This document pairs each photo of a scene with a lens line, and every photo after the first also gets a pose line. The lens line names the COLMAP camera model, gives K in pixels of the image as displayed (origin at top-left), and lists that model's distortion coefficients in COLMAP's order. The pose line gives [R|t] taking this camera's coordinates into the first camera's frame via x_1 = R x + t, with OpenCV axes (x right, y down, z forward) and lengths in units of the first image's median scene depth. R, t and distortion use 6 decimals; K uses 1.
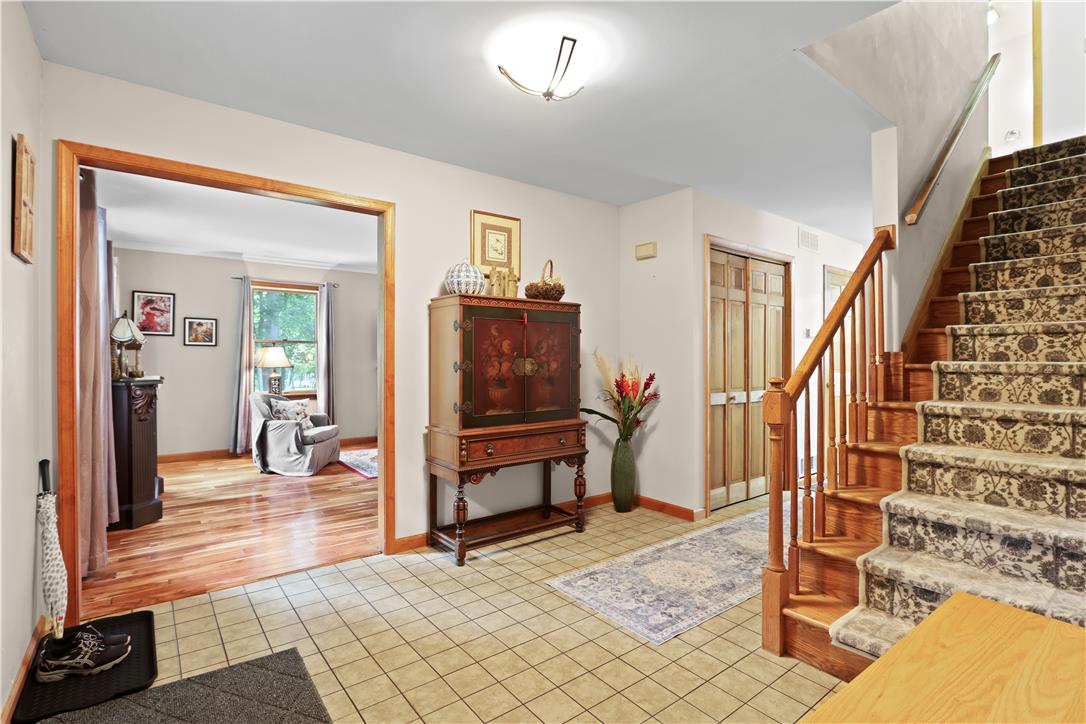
lens RADIAL K [[509.9, 0, 538.2], [0, 509.9, 359.3], [0, 0, 1]] dist [-0.004281, 0.000295]
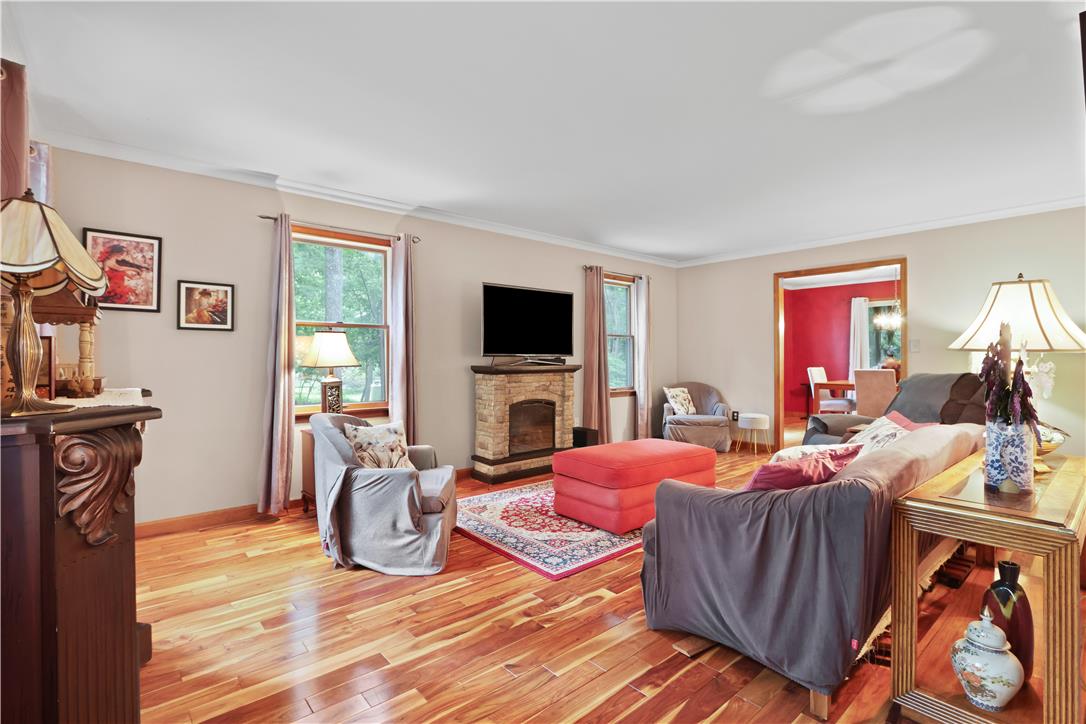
lens RADIAL K [[509.9, 0, 548.1], [0, 509.9, 356.0], [0, 0, 1]] dist [-0.004281, 0.000295]
pose [[0.998511, -0.002831, 0.054477, -0.318158], [0.002923, 0.999994, -0.001605, 0.005592], [-0.054472, 0.001762, 0.998514, 0.414578]]
